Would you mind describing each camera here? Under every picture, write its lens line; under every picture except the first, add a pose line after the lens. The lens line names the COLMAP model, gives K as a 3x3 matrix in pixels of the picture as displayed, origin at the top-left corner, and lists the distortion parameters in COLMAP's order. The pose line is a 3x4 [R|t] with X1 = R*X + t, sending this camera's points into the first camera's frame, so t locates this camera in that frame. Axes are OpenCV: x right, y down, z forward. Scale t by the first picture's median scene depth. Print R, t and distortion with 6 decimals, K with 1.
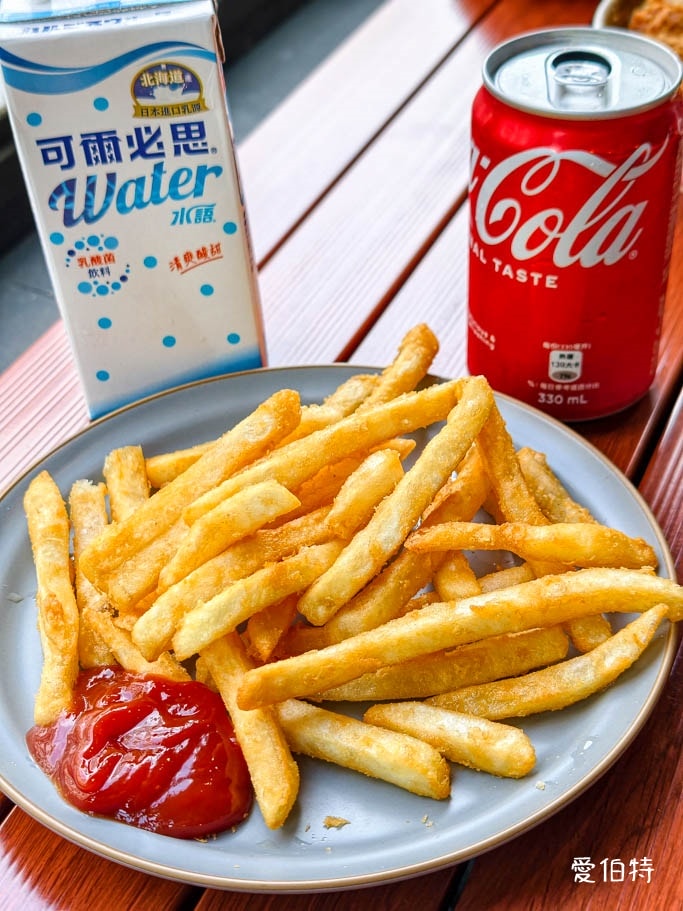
lens RADIAL K [[1327.6, 0, 342.0], [0, 1327.6, 470.7], [0, 0, 1]] dist [0.546922, -4.866973]
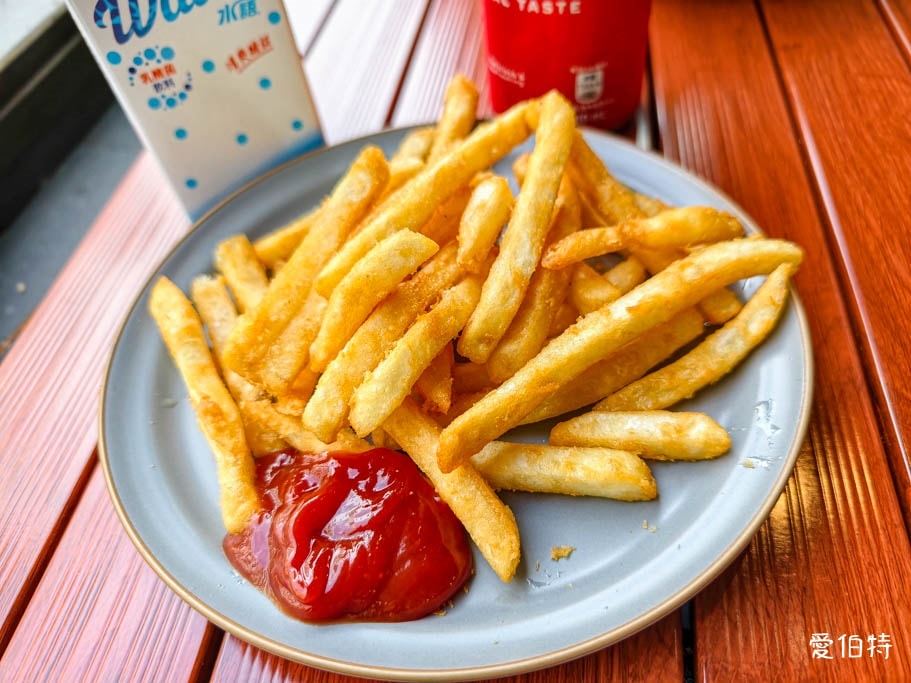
lens RADIAL K [[713.9, 0, 455.5], [0, 713.9, 341.5], [0, 0, 1]] dist [-0.059234, -0.002297]
pose [[0.959702, -0.244444, 0.138634, -0.103168], [0.219944, 0.960429, 0.170884, 0.005117], [-0.174920, -0.133506, 0.975489, 0.475725]]
